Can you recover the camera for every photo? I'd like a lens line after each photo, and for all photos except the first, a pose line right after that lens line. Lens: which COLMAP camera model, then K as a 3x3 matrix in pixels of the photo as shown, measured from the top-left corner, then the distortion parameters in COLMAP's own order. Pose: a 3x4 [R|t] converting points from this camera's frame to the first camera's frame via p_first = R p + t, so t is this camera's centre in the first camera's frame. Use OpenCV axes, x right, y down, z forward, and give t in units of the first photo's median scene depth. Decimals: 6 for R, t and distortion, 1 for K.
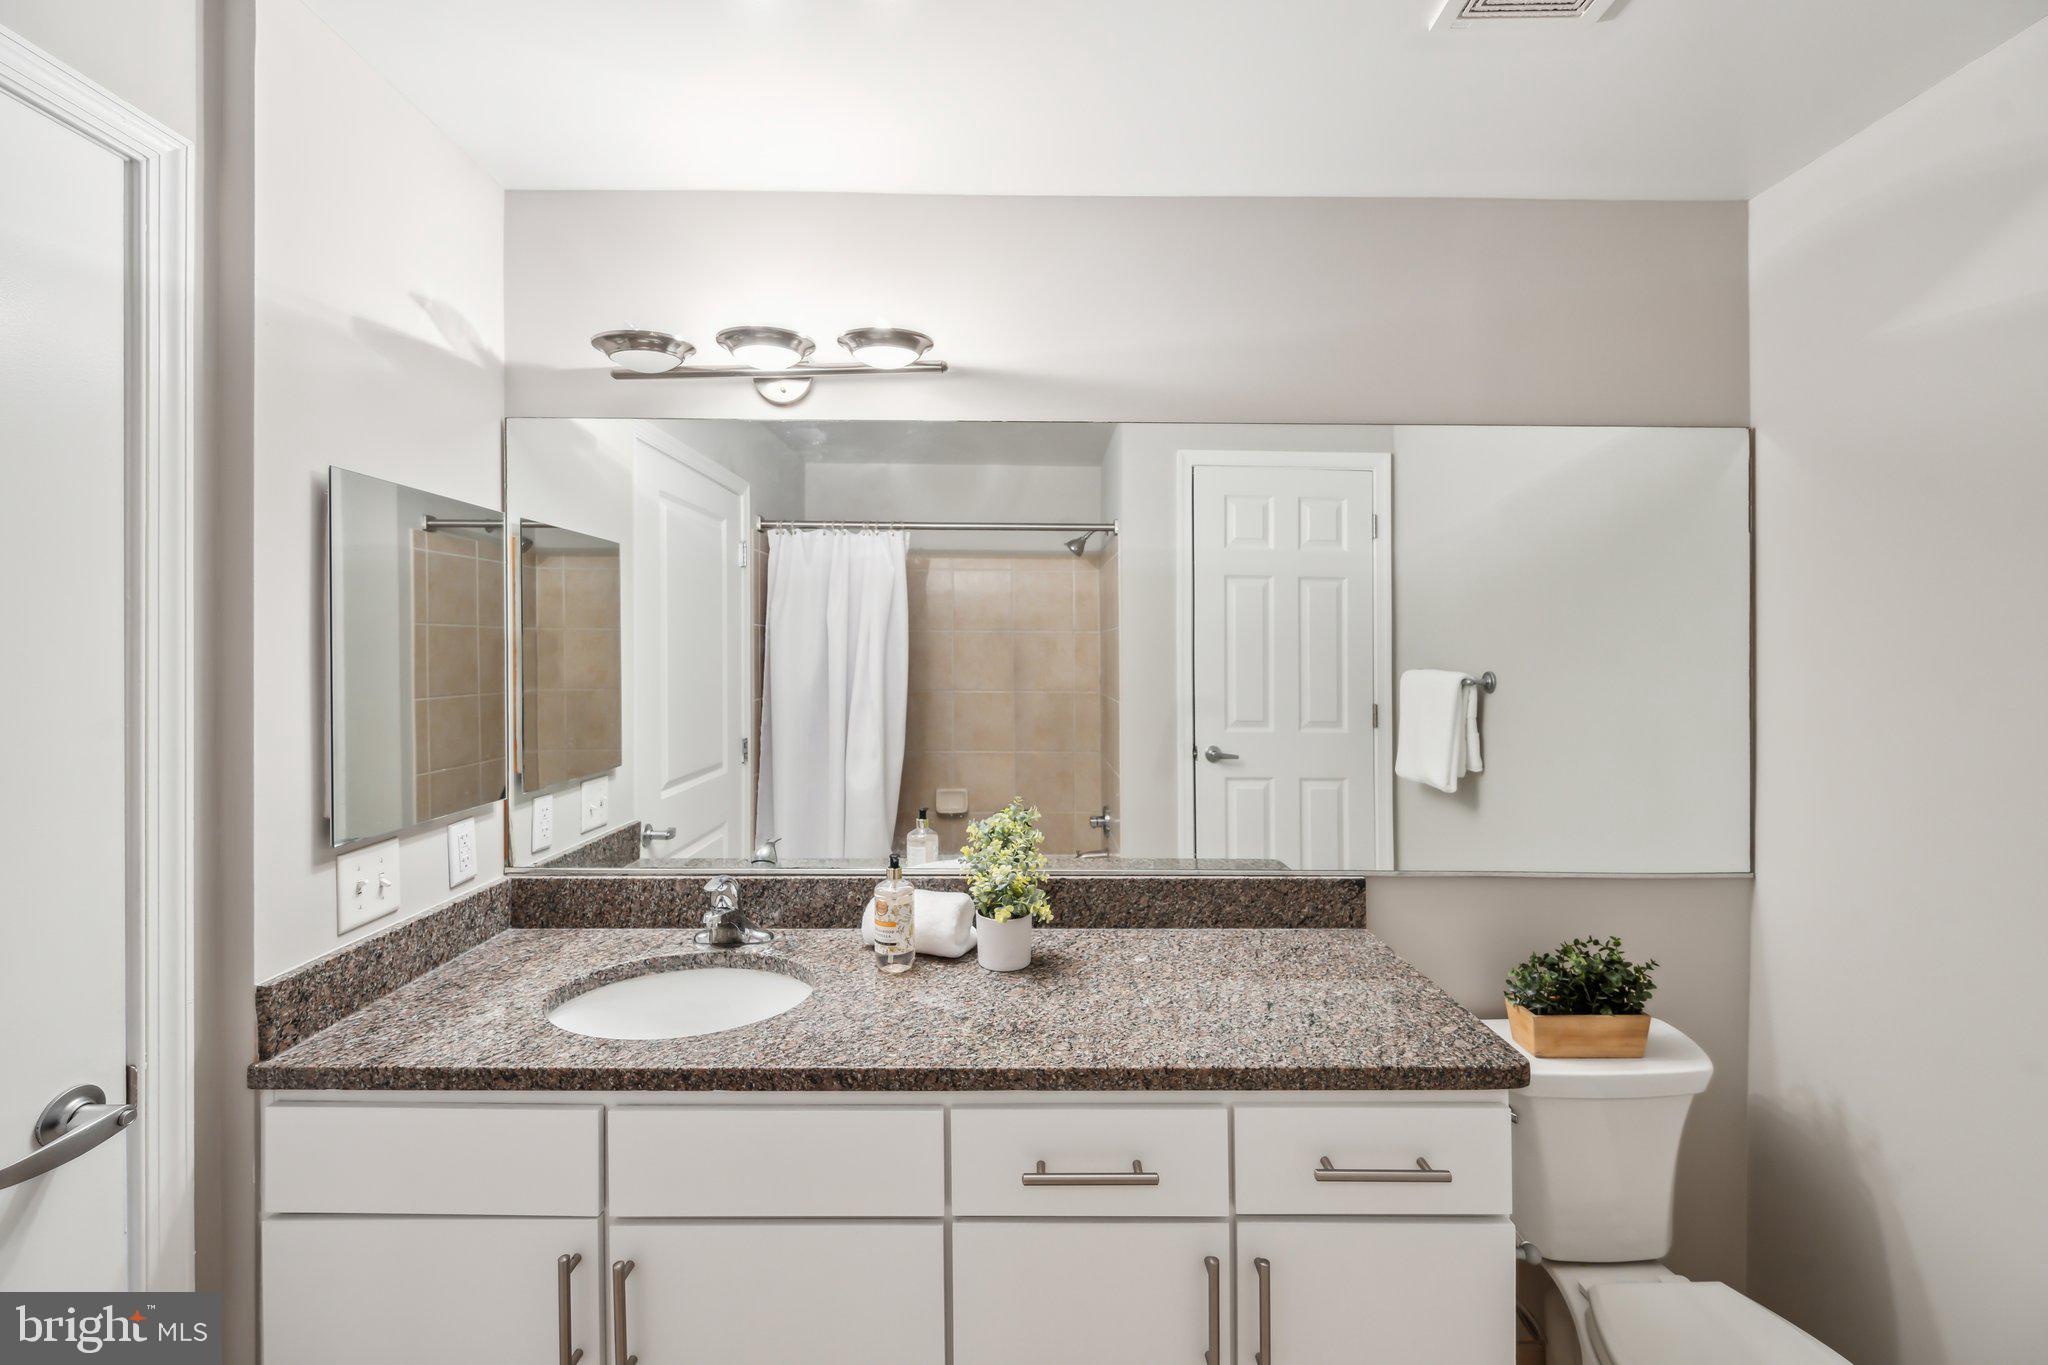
lens RADIAL K [[814.0, 0, 1037.8], [0, 814.0, 673.0], [0, 0, 1]] dist [0.000457, -0.000467]
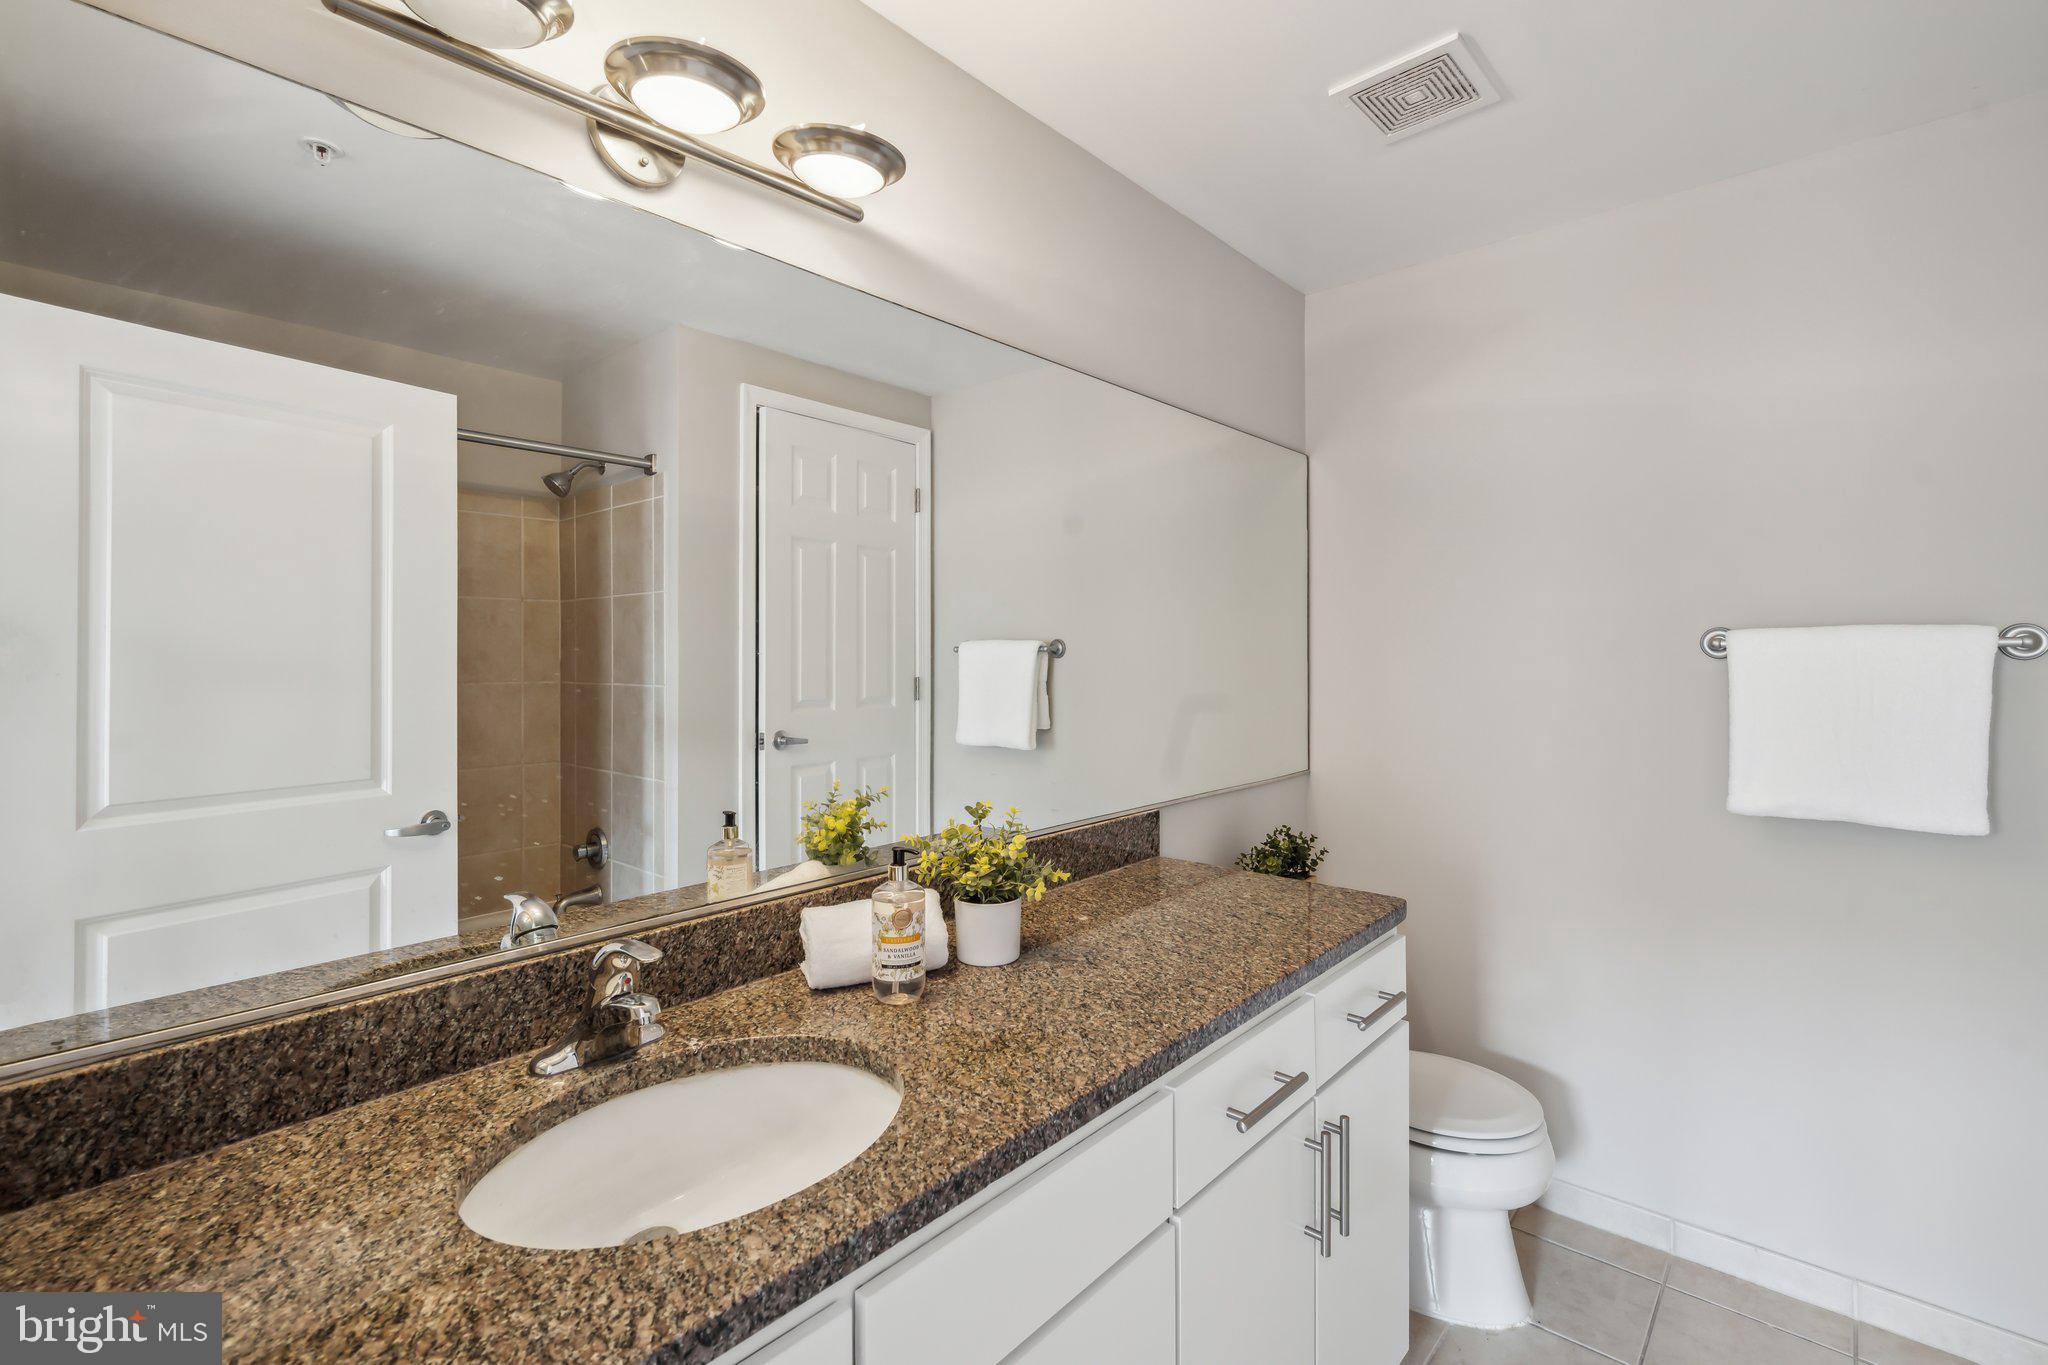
lens RADIAL K [[894.8, 0, 1032.8], [0, 894.8, 662.0], [0, 0, 1]] dist [-0.000308, 0.000847]
pose [[0.679484, -0.019529, 0.733430, -0.654430], [0.028586, 0.999591, 0.000132, 0.050898], [-0.733133, 0.020876, 0.679764, 0.320103]]
